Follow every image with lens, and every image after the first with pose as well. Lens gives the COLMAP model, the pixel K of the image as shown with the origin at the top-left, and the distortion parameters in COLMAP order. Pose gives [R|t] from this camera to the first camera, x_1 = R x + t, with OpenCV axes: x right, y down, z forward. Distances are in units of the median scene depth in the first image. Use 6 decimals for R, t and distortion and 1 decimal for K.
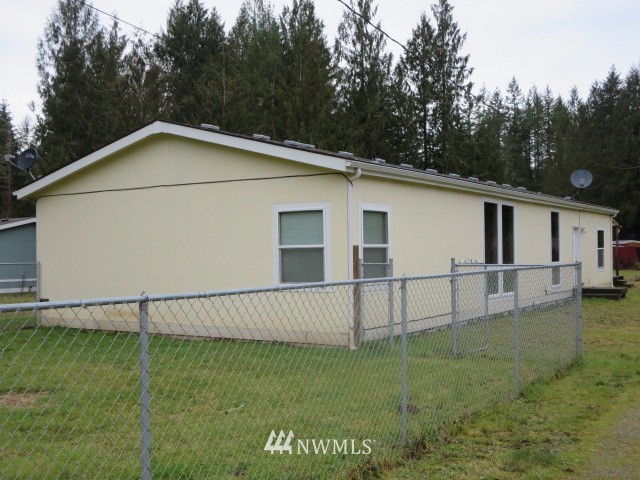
lens RADIAL K [[803.9, 0, 319.7], [0, 803.9, 239.5], [0, 0, 1]] dist [-0.023936, 0.000000]
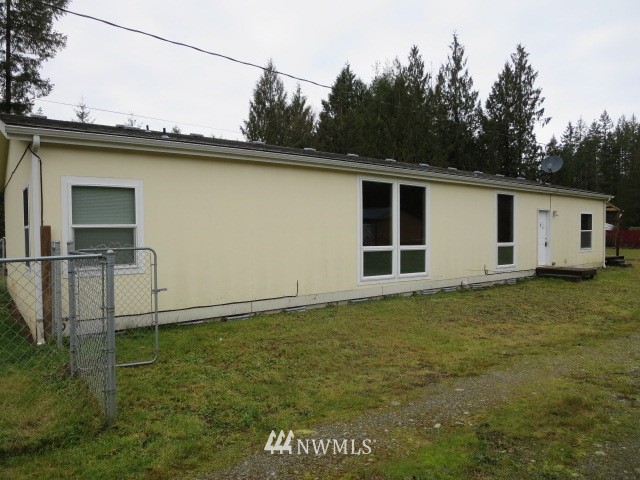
lens RADIAL K [[451.7, 0, 321.1], [0, 451.7, 243.3], [0, 0, 1]] dist [-0.004705, 0.004586]
pose [[0.939558, 0.018234, -0.341903, 0.208328], [-0.003168, 0.999001, 0.044571, 0.002300], [0.342374, -0.040794, 0.938678, 0.284711]]
